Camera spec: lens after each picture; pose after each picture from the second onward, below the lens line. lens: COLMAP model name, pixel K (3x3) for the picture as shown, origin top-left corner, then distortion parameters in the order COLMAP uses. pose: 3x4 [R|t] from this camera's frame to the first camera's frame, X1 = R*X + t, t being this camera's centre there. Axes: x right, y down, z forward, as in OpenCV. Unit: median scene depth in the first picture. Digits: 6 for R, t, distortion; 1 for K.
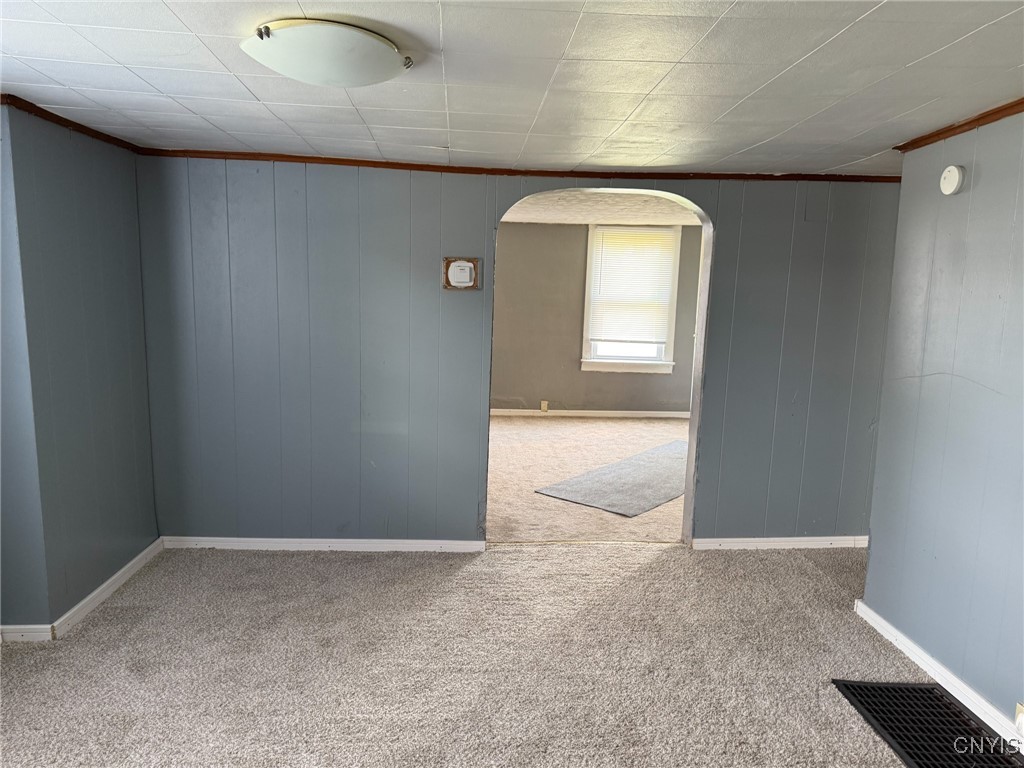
lens RADIAL K [[712.2, 0, 510.4], [0, 712.2, 385.0], [0, 0, 1]] dist [0.045217, -0.003832]
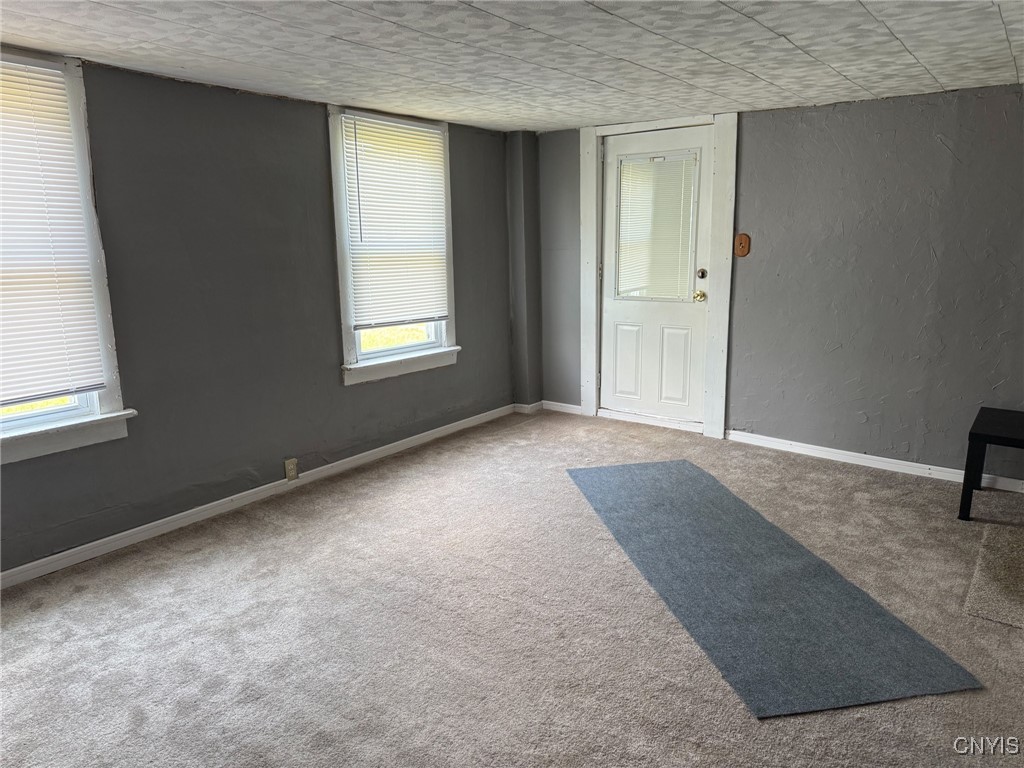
lens RADIAL K [[712.2, 0, 514.5], [0, 712.2, 386.8], [0, 0, 1]] dist [0.045217, -0.003832]
pose [[0.638172, -0.187016, 0.746834, -0.222034], [0.128867, 0.982311, 0.135866, -0.076923], [-0.759032, 0.009537, 0.650983, 0.552613]]
